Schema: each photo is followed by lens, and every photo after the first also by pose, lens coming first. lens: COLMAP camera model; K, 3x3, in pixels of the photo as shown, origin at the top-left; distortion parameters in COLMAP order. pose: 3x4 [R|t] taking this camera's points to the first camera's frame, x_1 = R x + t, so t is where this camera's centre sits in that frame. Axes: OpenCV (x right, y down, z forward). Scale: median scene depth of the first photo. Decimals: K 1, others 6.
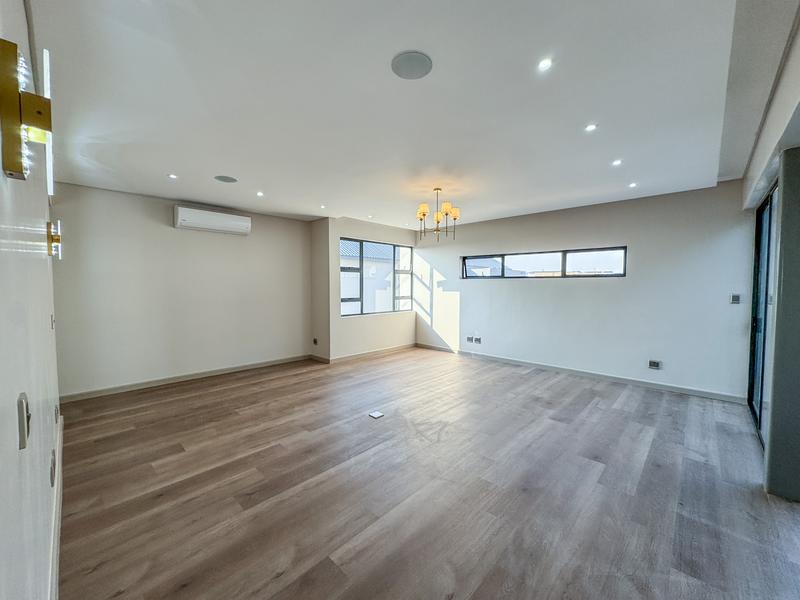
lens RADIAL K [[318.5, 0, 400.8], [0, 318.5, 302.2], [0, 0, 1]] dist [0.001706, -0.000622]
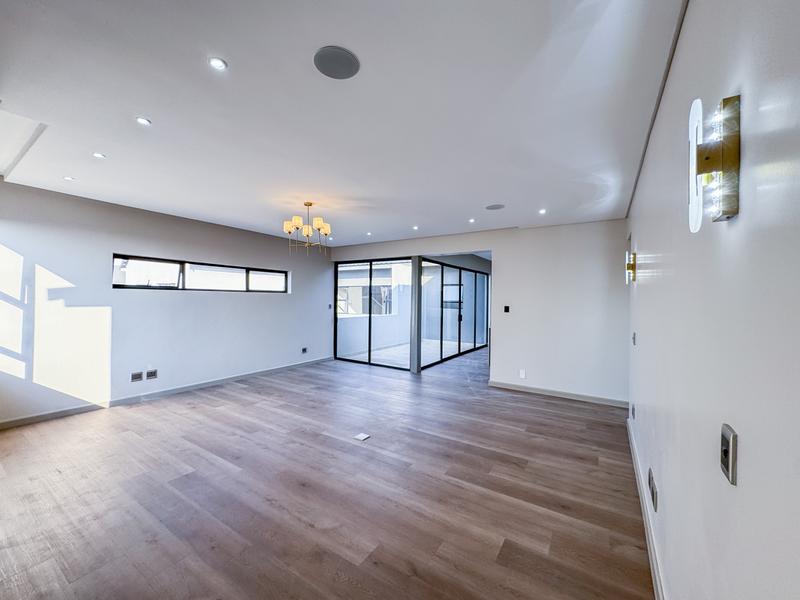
lens RADIAL K [[318.5, 0, 400.1], [0, 318.5, 297.9], [0, 0, 1]] dist [0.001706, -0.000622]
pose [[-0.187600, 0.000141, 0.982245, -1.041585], [0.036624, 0.999306, 0.006851, -0.068309], [-0.981562, 0.037259, -0.187475, 1.050212]]
